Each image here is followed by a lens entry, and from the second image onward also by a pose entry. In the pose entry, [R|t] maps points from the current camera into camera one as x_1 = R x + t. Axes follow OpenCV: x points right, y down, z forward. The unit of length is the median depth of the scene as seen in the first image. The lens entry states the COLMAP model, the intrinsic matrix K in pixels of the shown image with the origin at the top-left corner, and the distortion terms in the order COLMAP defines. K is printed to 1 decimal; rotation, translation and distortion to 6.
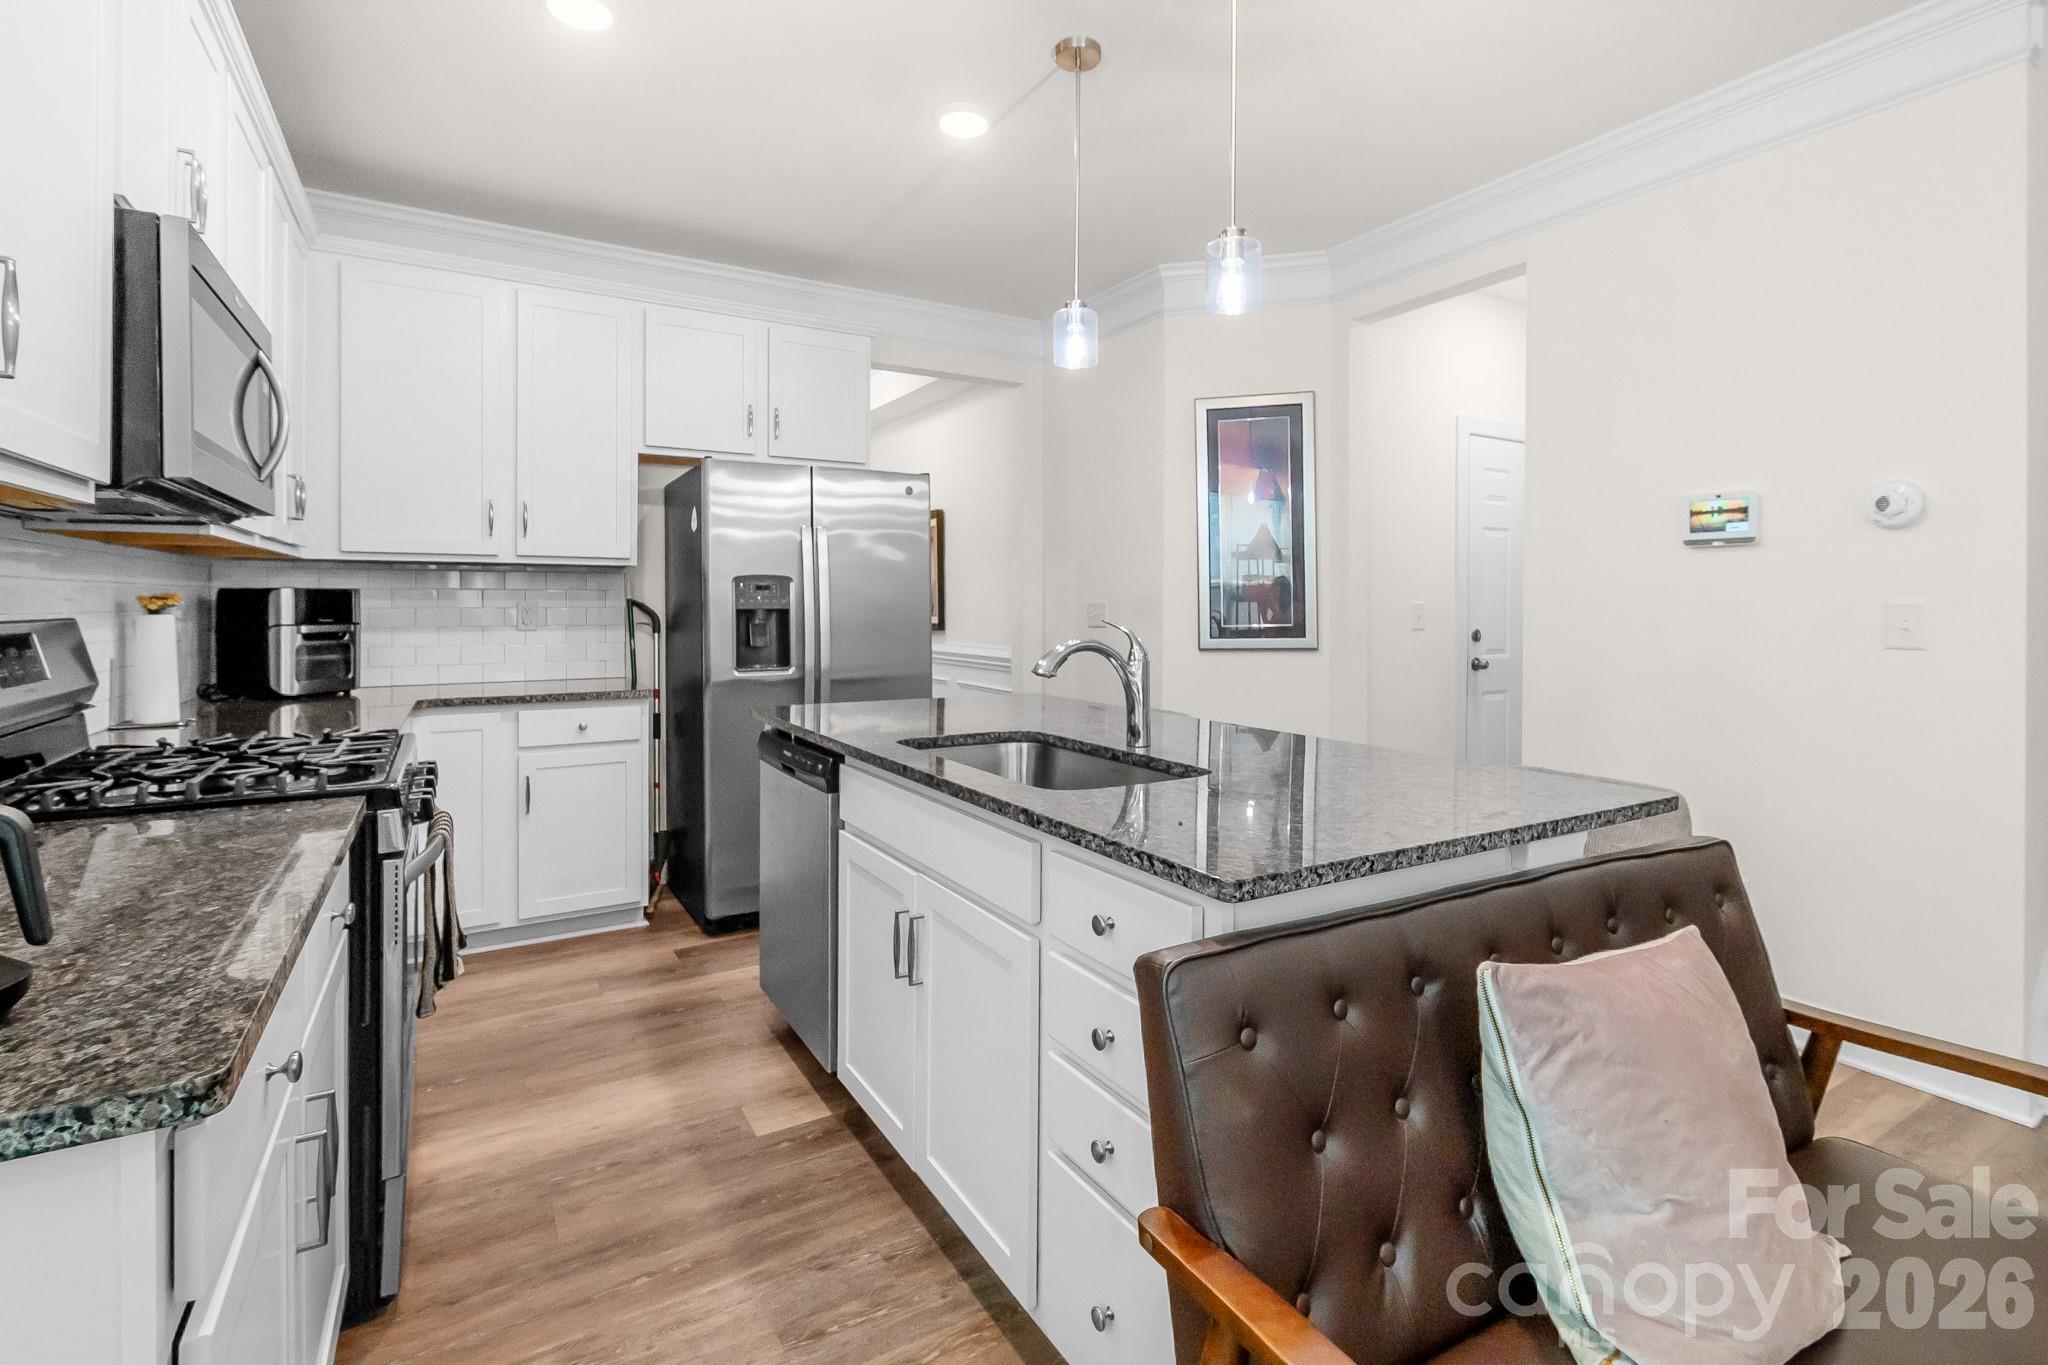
lens RADIAL K [[946.5, 0, 1032.1], [0, 946.5, 605.5], [0, 0, 1]] dist [0.006268, -0.000043]
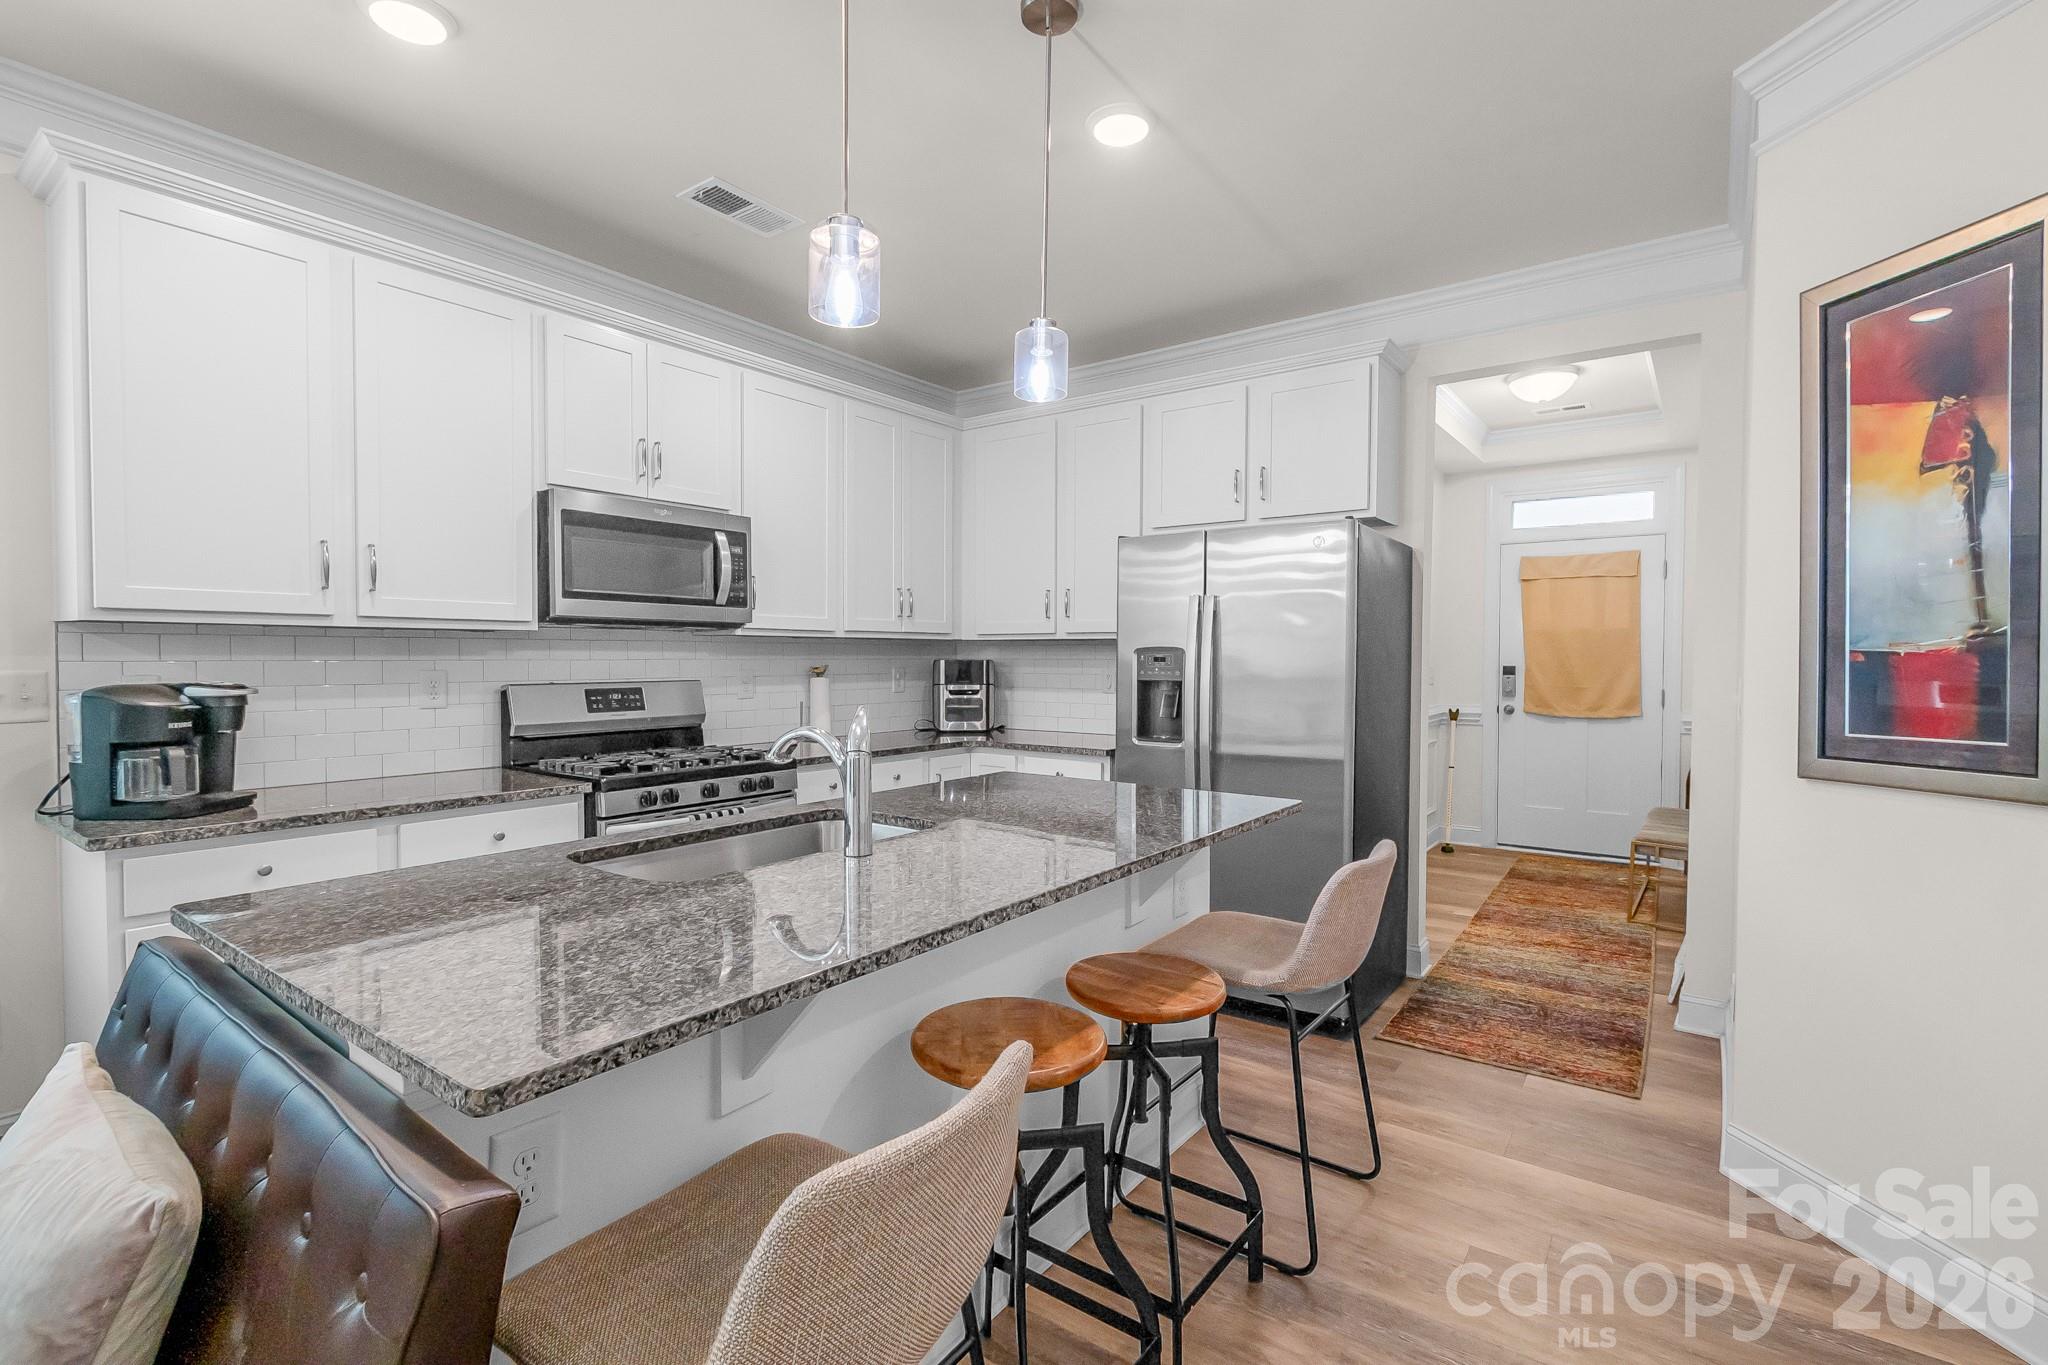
lens RADIAL K [[934.1, 0, 1026.5], [0, 934.1, 673.9], [0, 0, 1]] dist [0.003863, -0.000242]
pose [[0.386688, 0.017485, -0.922045, 0.610557], [-0.004879, 0.999845, 0.016914, -0.020663], [0.922198, -0.002042, 0.386713, 0.517278]]
